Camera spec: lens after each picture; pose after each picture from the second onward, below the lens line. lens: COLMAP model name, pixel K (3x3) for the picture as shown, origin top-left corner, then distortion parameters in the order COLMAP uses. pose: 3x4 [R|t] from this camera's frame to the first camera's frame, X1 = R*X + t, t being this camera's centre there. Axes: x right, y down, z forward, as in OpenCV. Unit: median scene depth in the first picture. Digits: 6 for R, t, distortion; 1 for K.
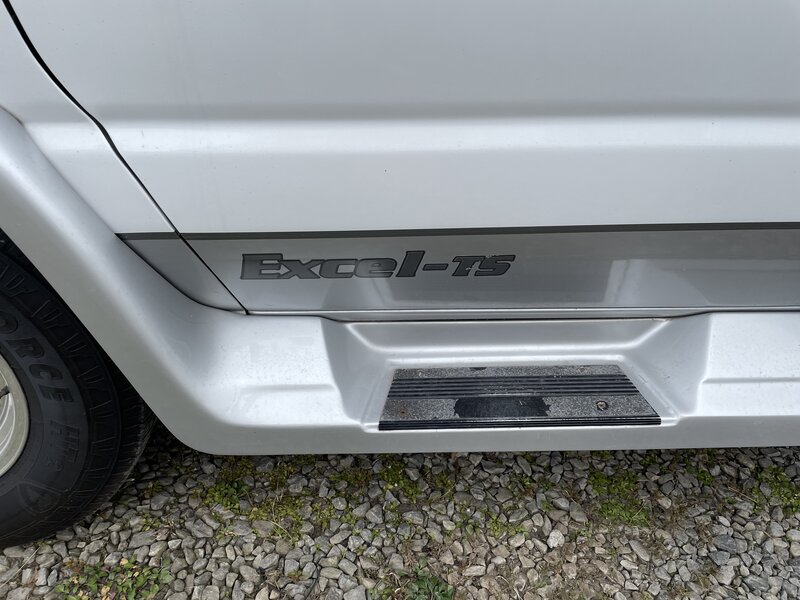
lens RADIAL K [[610.9, 0, 399.2], [0, 610.9, 299.8], [0, 0, 1]] dist [0.086377, -0.110867]
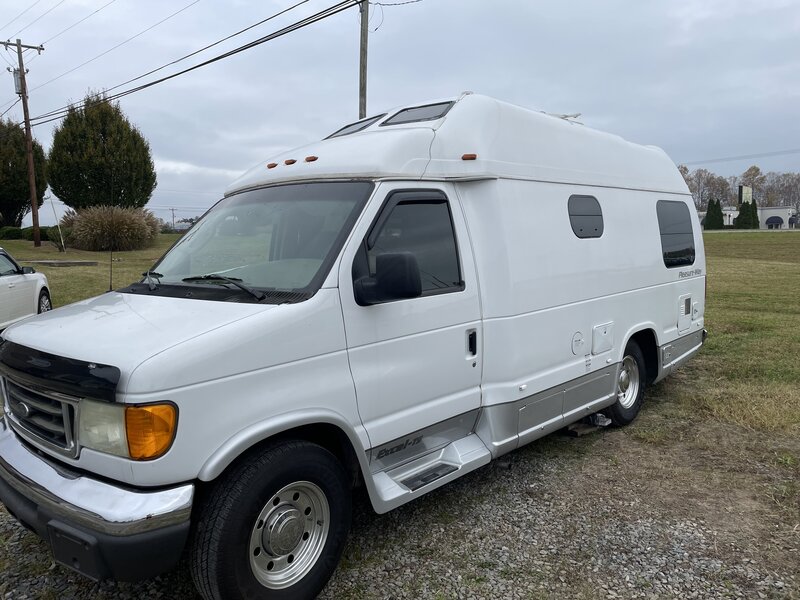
lens RADIAL K [[610.9, 0, 399.9], [0, 610.9, 299.6], [0, 0, 1]] dist [0.086377, -0.110867]
pose [[0.698648, -0.095240, 0.709098, -2.504940], [0.404877, 0.869770, -0.282090, 0.213810], [-0.589886, 0.484179, 0.646224, -1.825468]]
